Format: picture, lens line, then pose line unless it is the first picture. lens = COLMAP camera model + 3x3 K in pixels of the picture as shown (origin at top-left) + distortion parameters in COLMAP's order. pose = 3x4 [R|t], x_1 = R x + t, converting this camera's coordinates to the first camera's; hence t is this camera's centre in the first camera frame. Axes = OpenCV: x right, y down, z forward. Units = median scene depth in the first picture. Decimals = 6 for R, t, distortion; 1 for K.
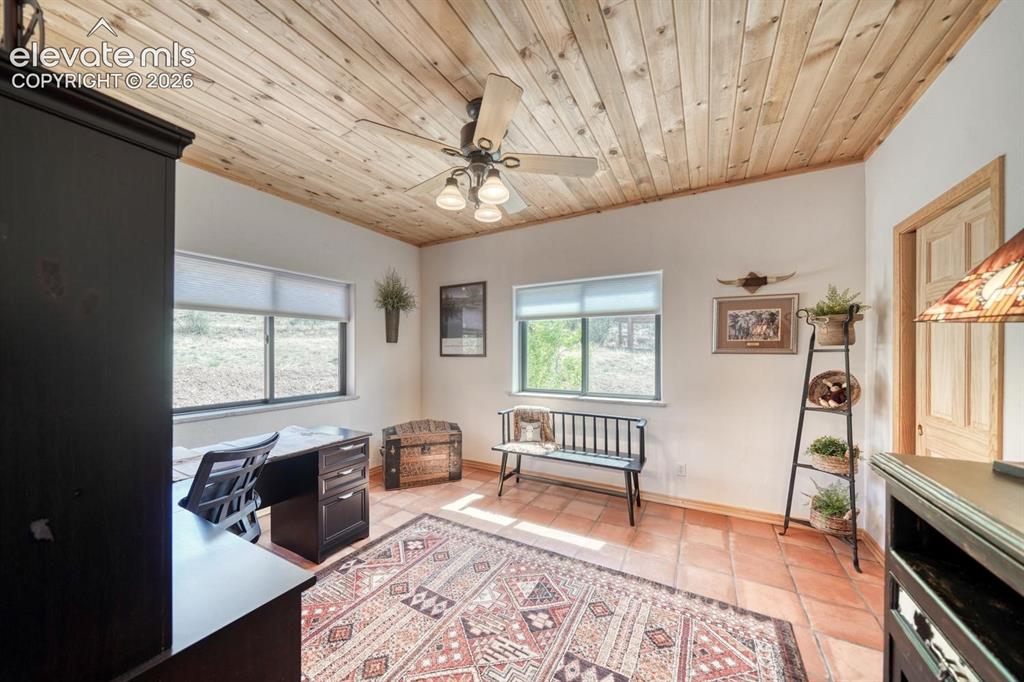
lens RADIAL K [[355.9, 0, 511.3], [0, 355.9, 350.4], [0, 0, 1]] dist [-0.003155, -0.000298]
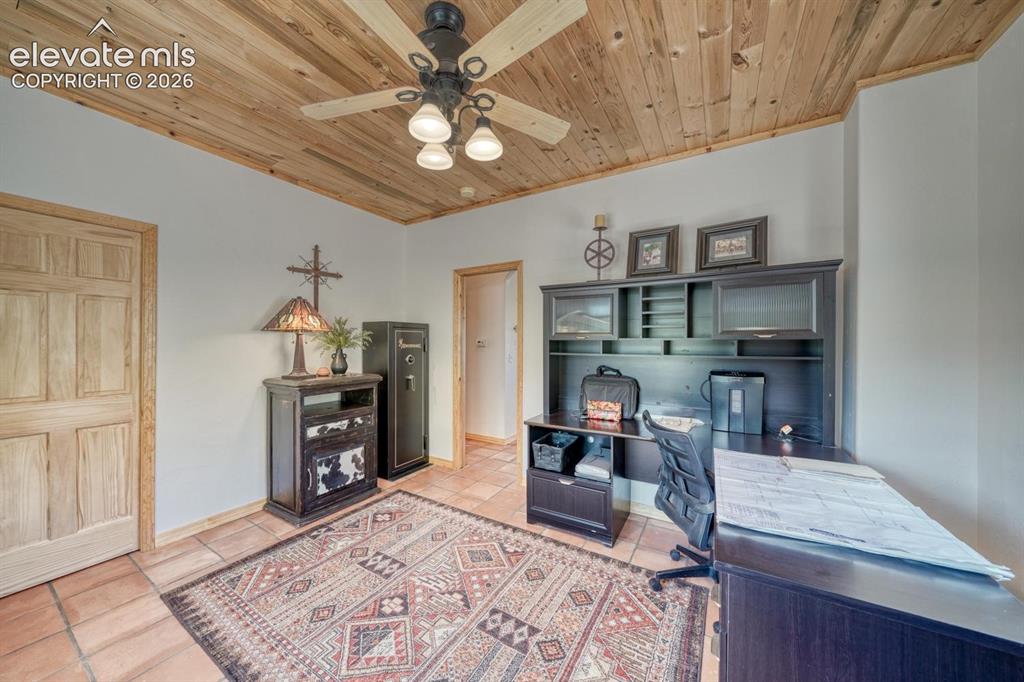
lens RADIAL K [[355.9, 0, 509.7], [0, 355.9, 346.1], [0, 0, 1]] dist [-0.003155, -0.000298]
pose [[-0.999189, -0.004191, 0.040035, -0.284397], [-0.004275, 0.999989, -0.002016, 0.025167], [-0.040027, -0.002186, -0.999196, 1.971834]]
